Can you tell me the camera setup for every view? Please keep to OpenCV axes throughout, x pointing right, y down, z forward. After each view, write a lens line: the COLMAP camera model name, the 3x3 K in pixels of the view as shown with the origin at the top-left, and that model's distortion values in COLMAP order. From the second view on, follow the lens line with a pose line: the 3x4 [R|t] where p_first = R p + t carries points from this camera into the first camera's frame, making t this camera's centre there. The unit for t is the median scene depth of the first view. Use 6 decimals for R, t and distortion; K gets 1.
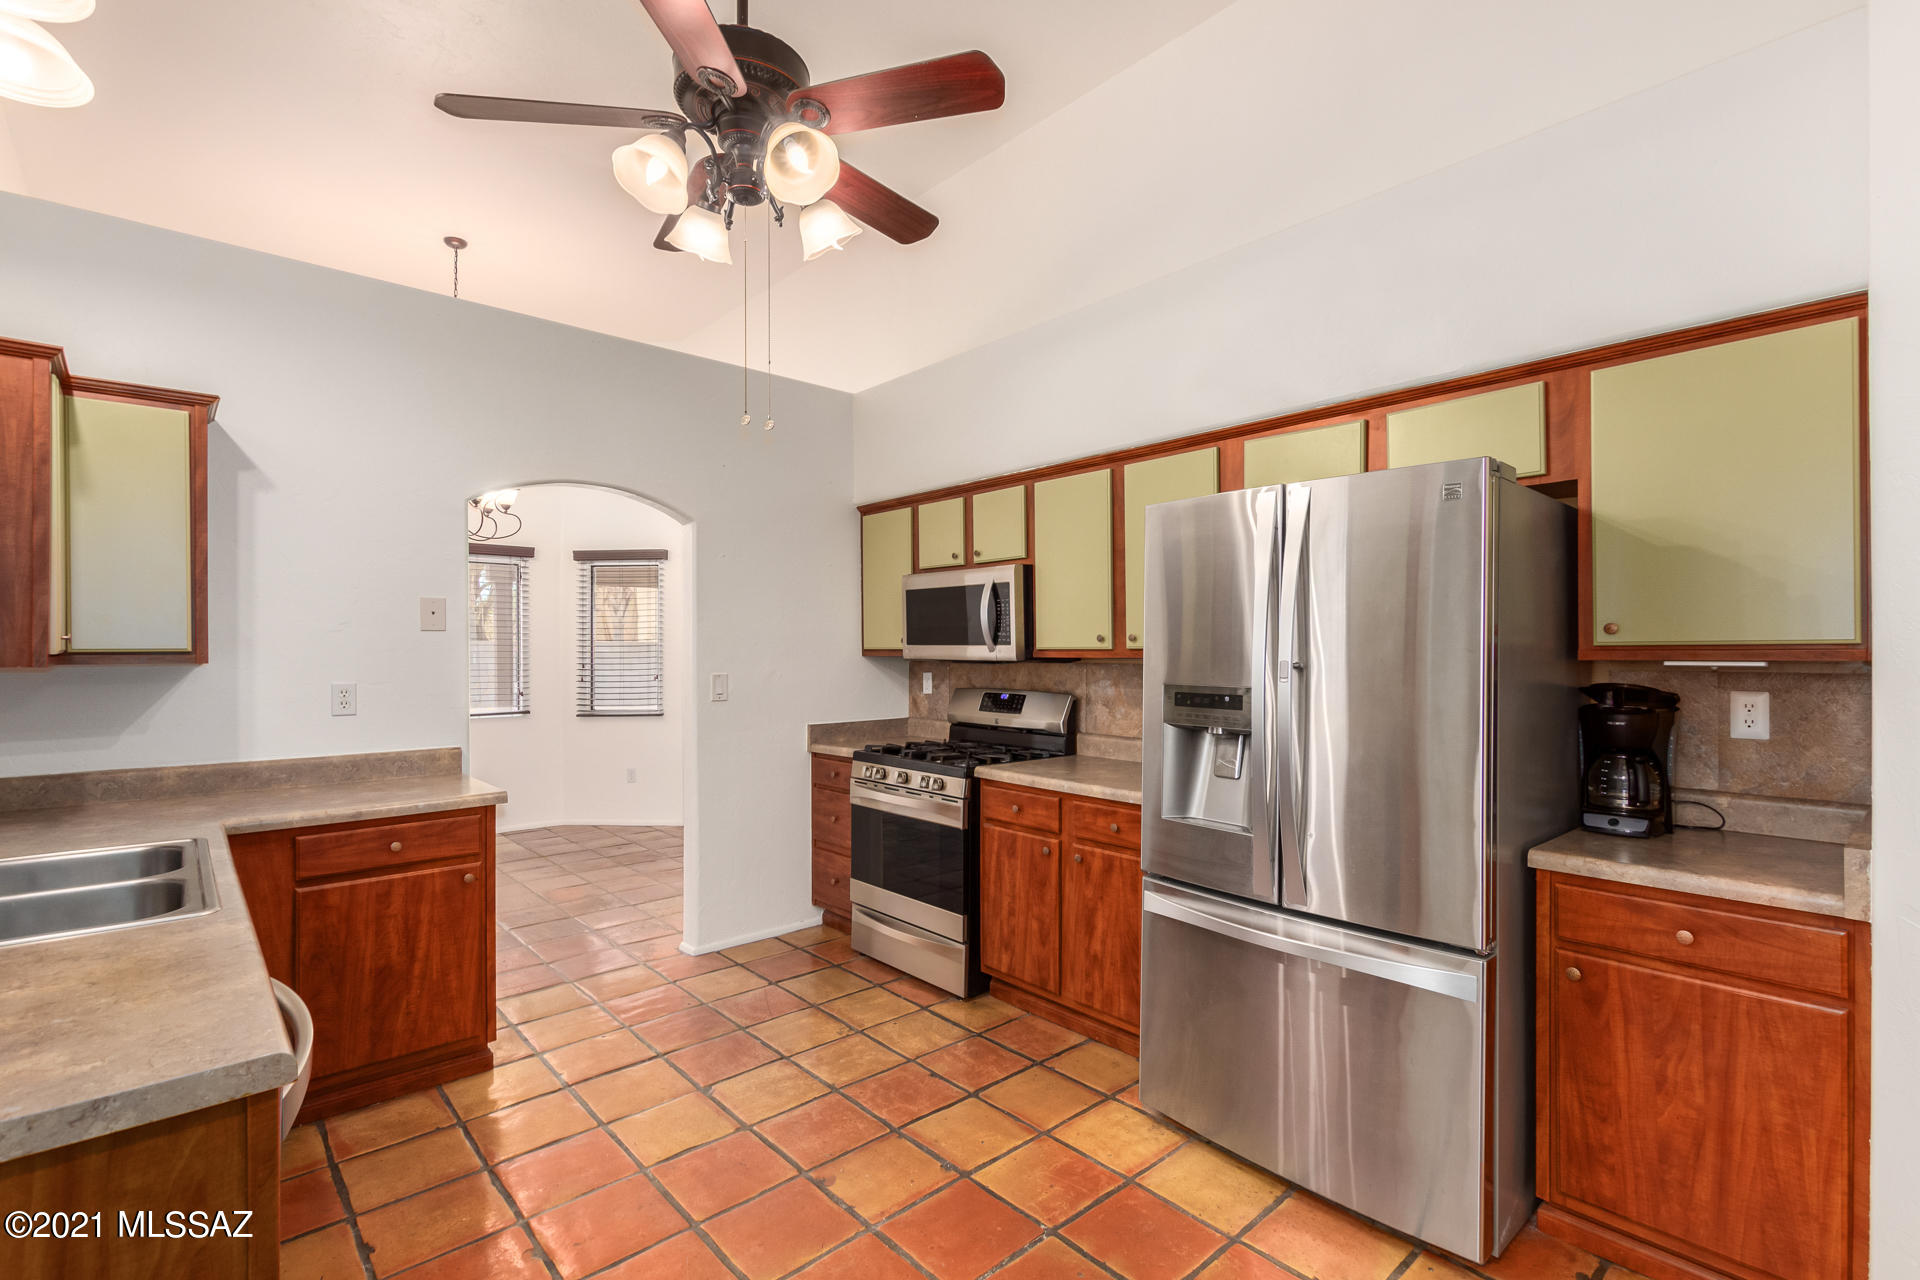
lens RADIAL K [[883.3, 0, 961.5], [0, 883.3, 605.3], [0, 0, 1]] dist [0.012175, -0.000226]
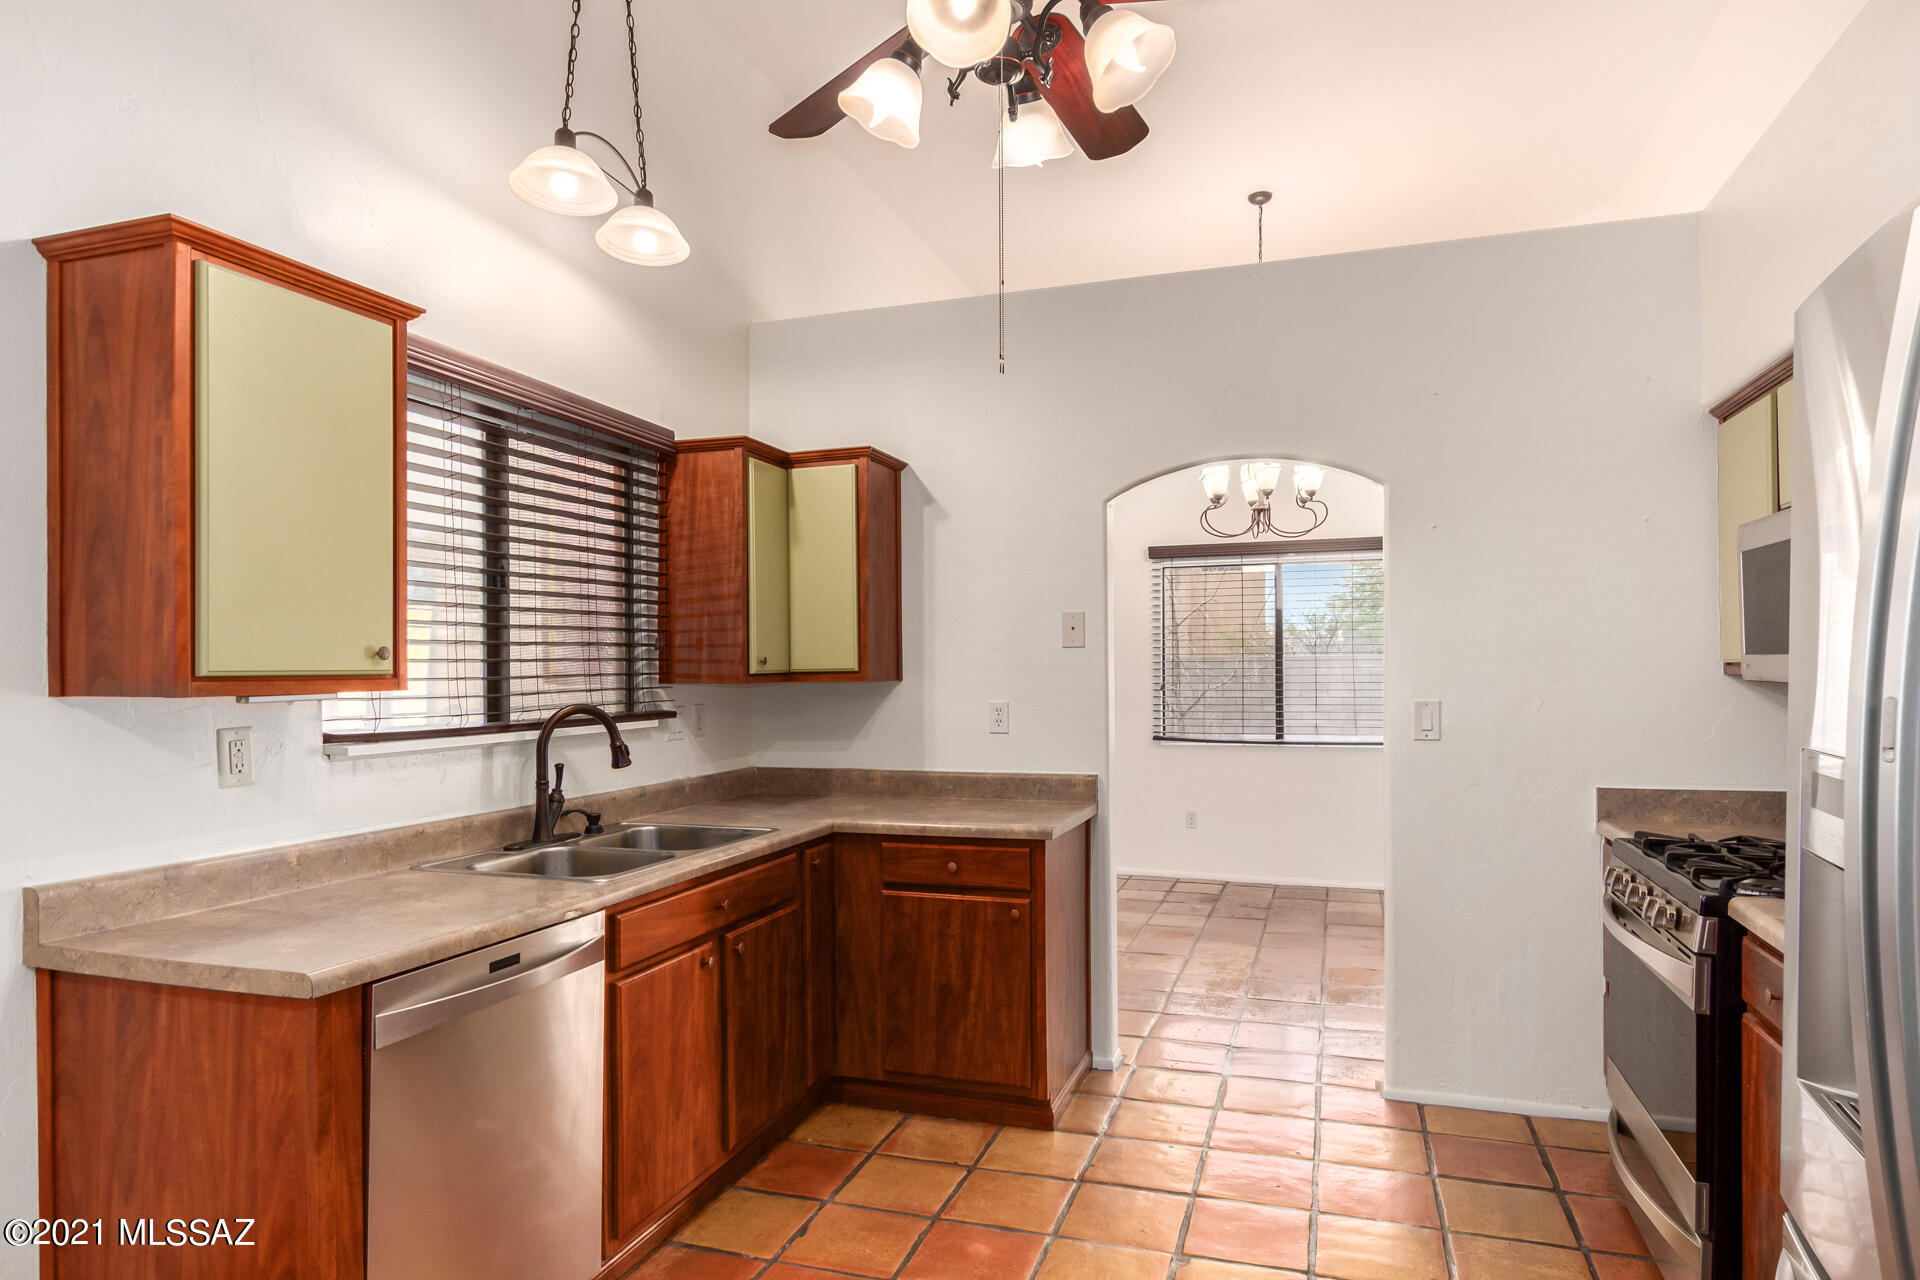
lens RADIAL K [[1097.1, 0, 960.0], [0, 1097.1, 640.0], [0, 0, 1]] dist [-0.002880, -0.001155]
pose [[0.488406, -0.024798, -0.872264, 0.425175], [0.051465, 0.998675, 0.000425, 0.017133], [0.871097, -0.045099, 0.489035, 0.403046]]
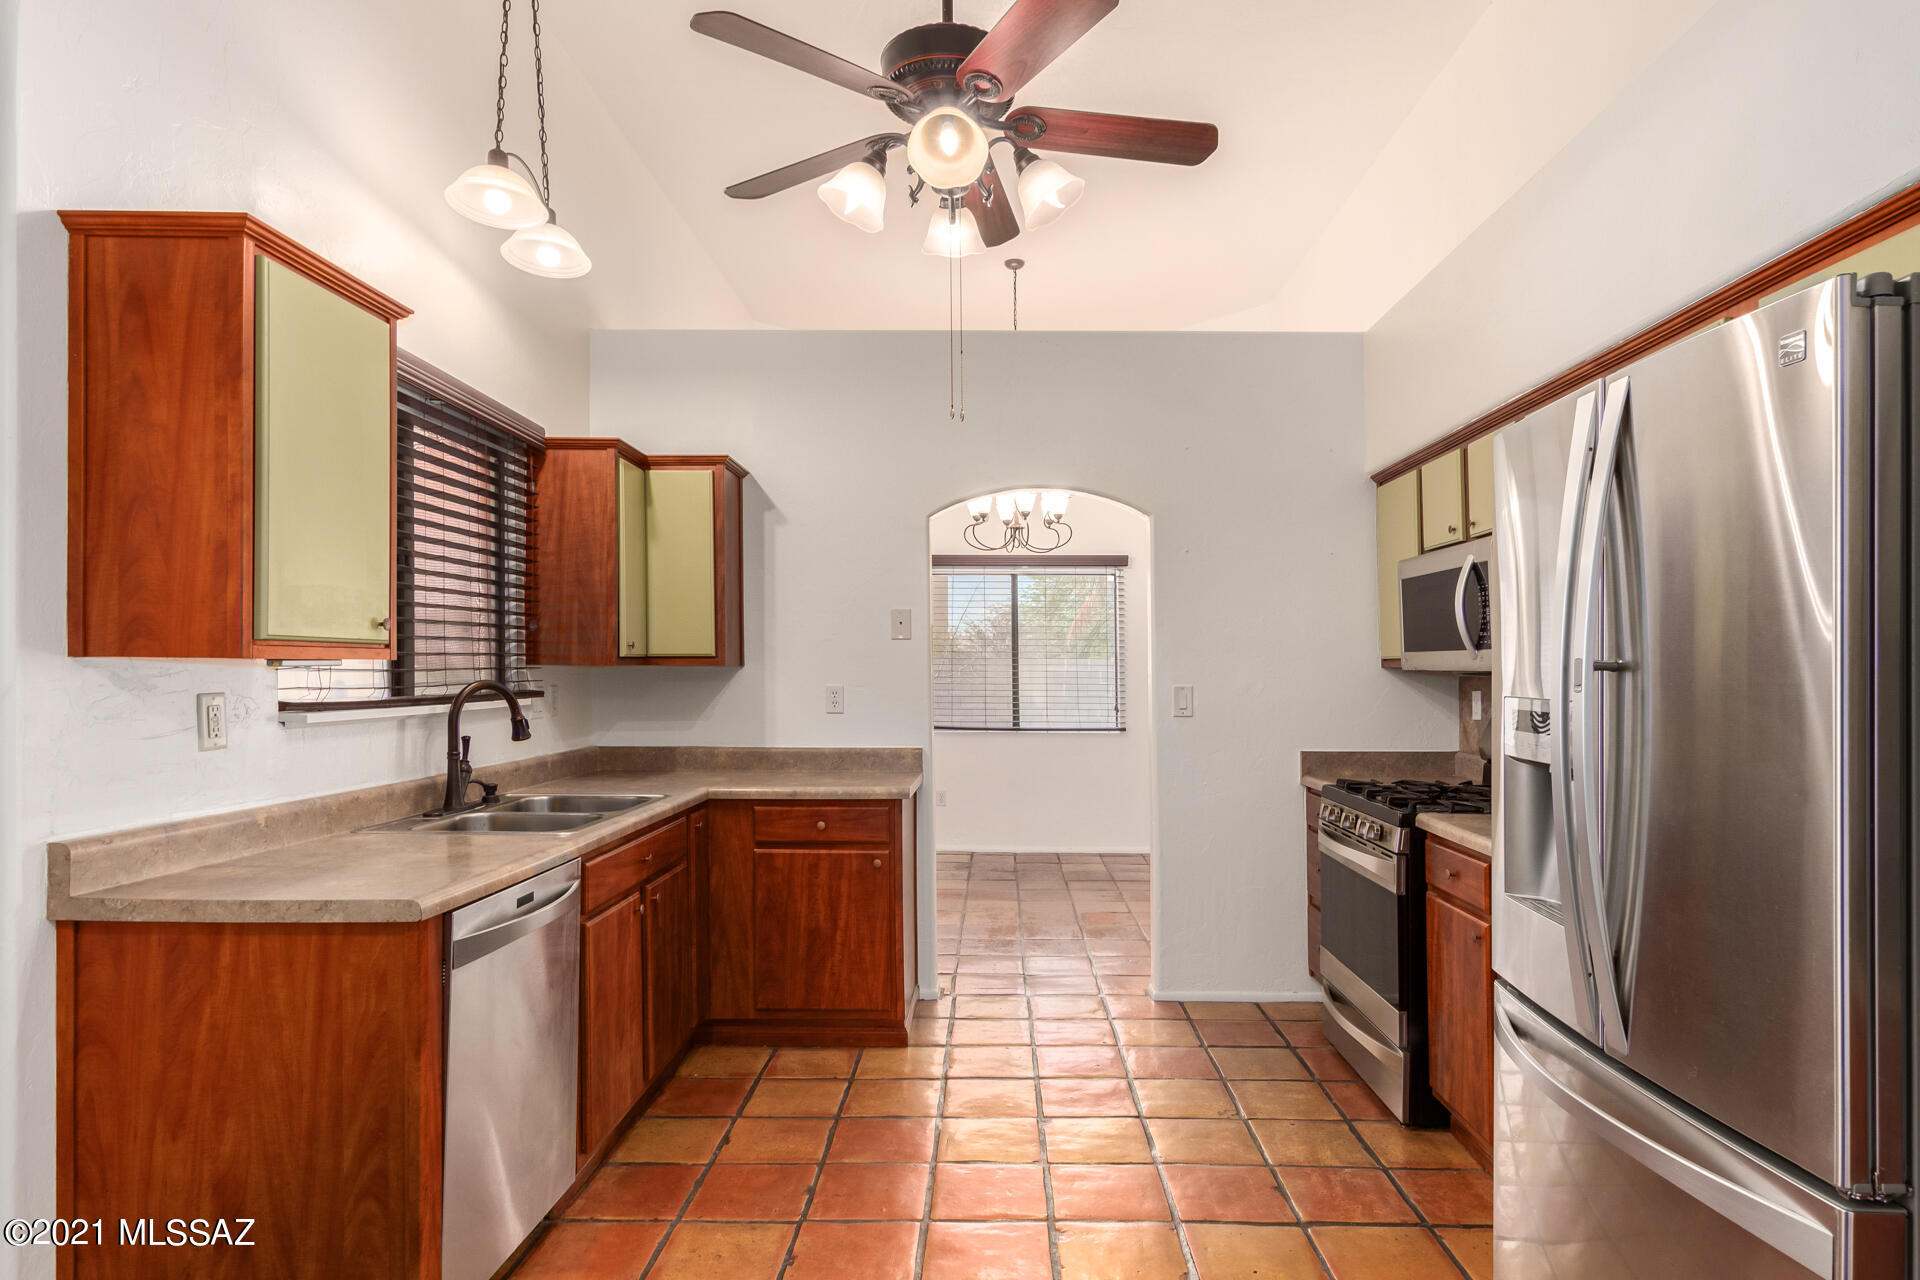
lens RADIAL K [[1075.9, 0, 969.2], [0, 1075.9, 599.8], [0, 0, 1]] dist [0.002164, 0.000945]
pose [[0.731433, -0.039290, -0.680780, 0.441688], [0.028182, 0.999228, -0.027389, 0.022652], [0.681331, 0.000848, 0.731975, 0.107587]]
